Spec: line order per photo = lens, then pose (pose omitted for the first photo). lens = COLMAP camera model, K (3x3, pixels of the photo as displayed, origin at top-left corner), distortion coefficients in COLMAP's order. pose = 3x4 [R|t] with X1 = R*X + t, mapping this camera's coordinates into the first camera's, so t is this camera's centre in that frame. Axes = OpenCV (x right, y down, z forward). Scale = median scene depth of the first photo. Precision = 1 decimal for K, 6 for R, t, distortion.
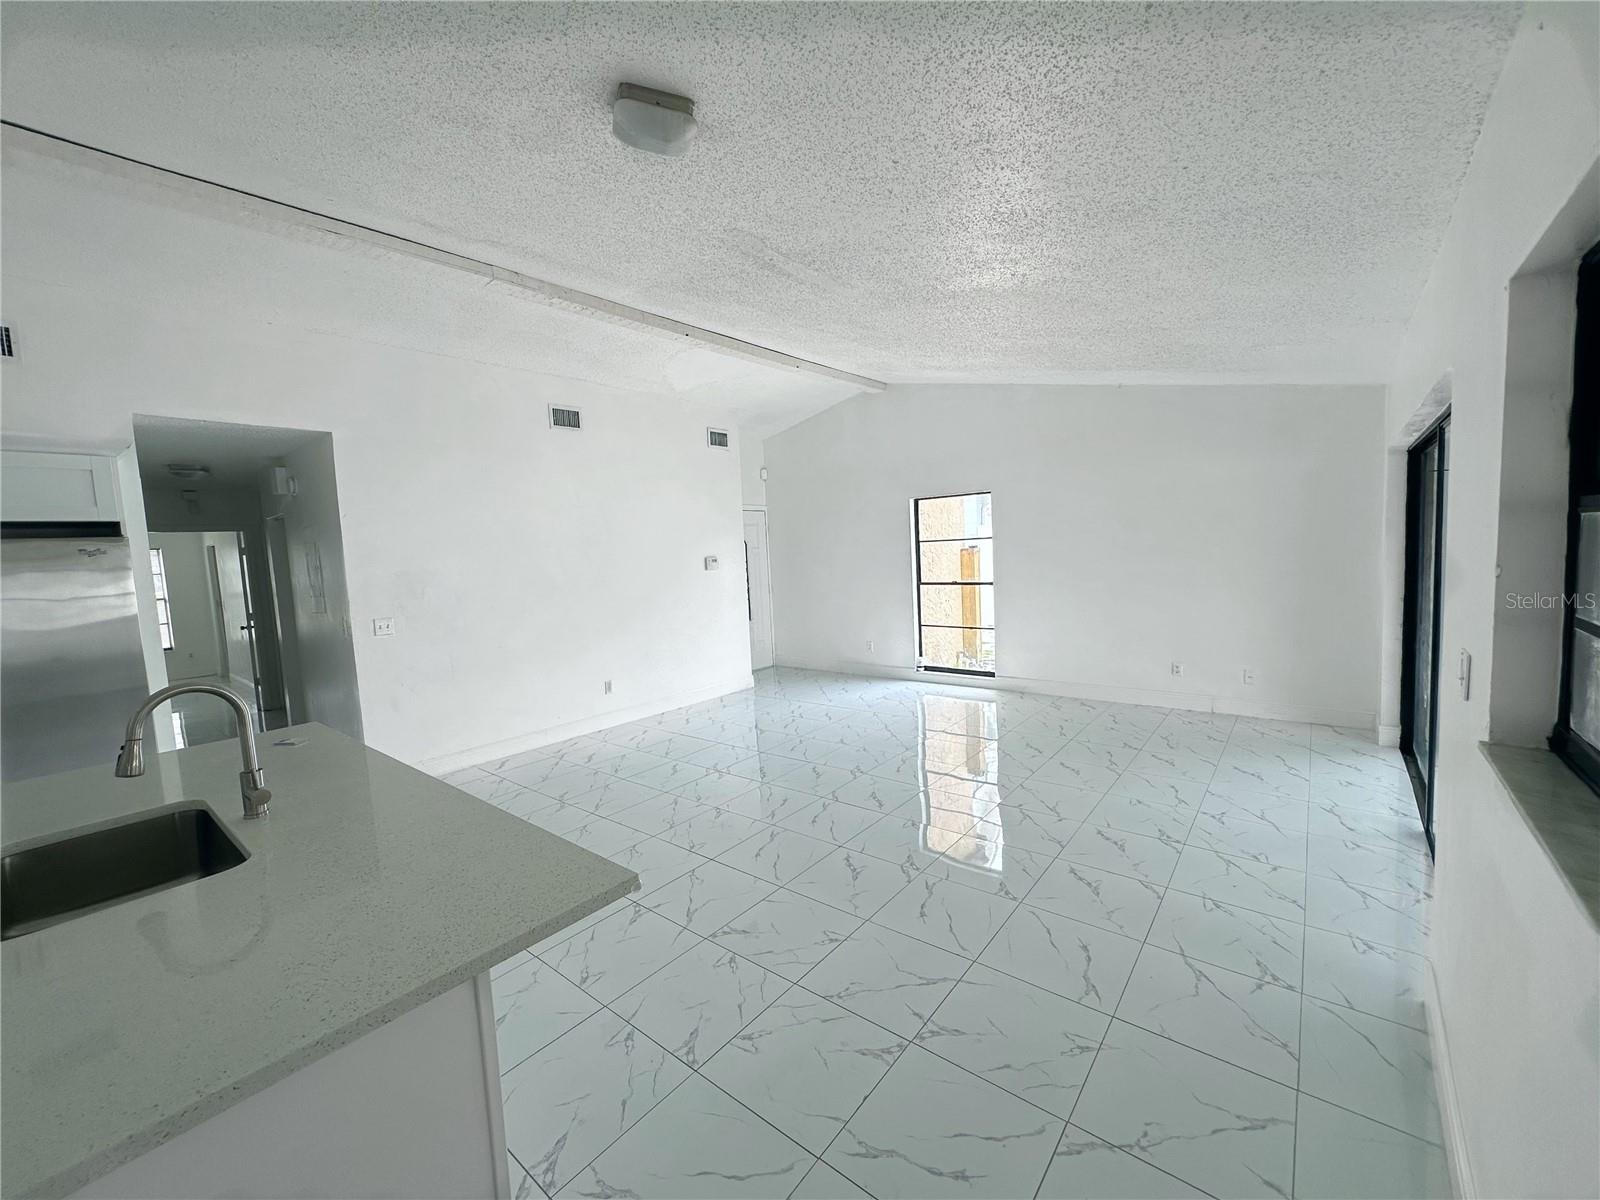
lens RADIAL K [[641.0, 0, 798.8], [0, 641.0, 597.5], [0, 0, 1]] dist [-0.001440, -0.000085]
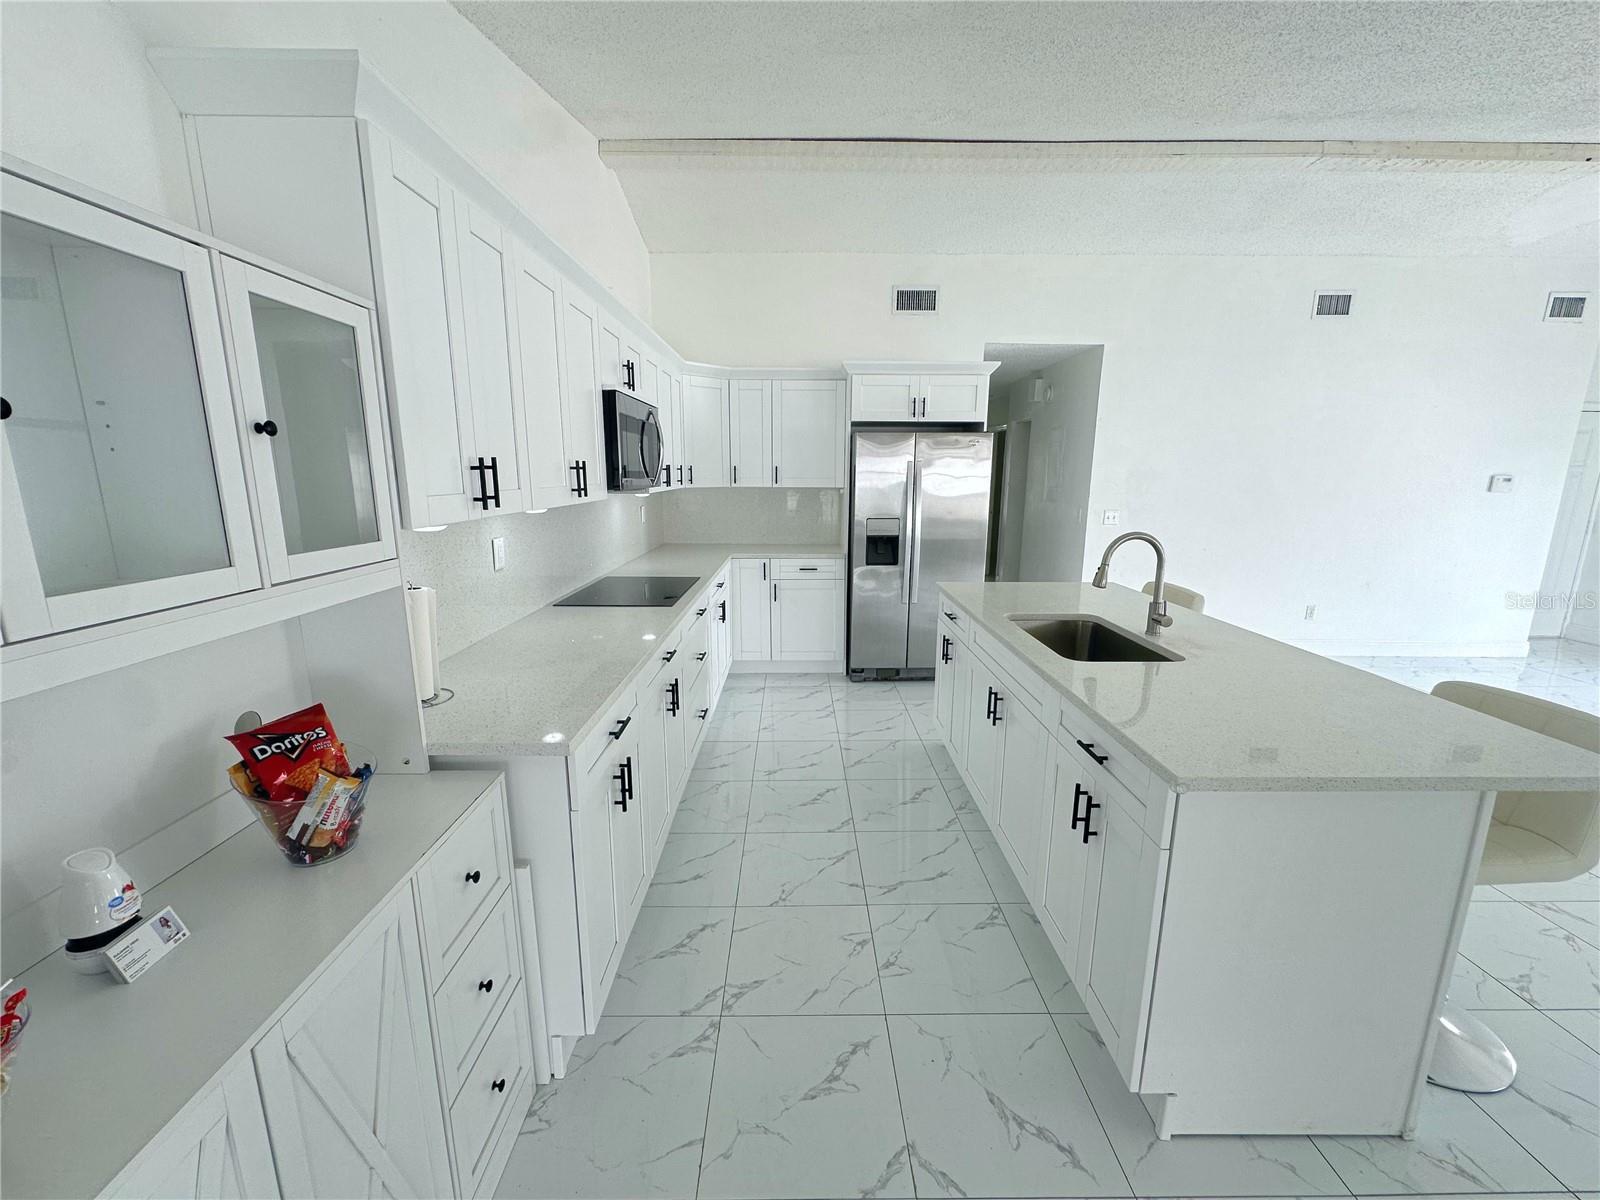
lens RADIAL K [[641.0, 0, 798.8], [0, 641.0, 597.5], [0, 0, 1]] dist [-0.001440, -0.000085]
pose [[0.639725, 0.201065, -0.741839, -0.129768], [-0.096815, 0.978569, 0.181738, 0.033738], [0.762482, -0.044441, 0.645481, -0.194768]]
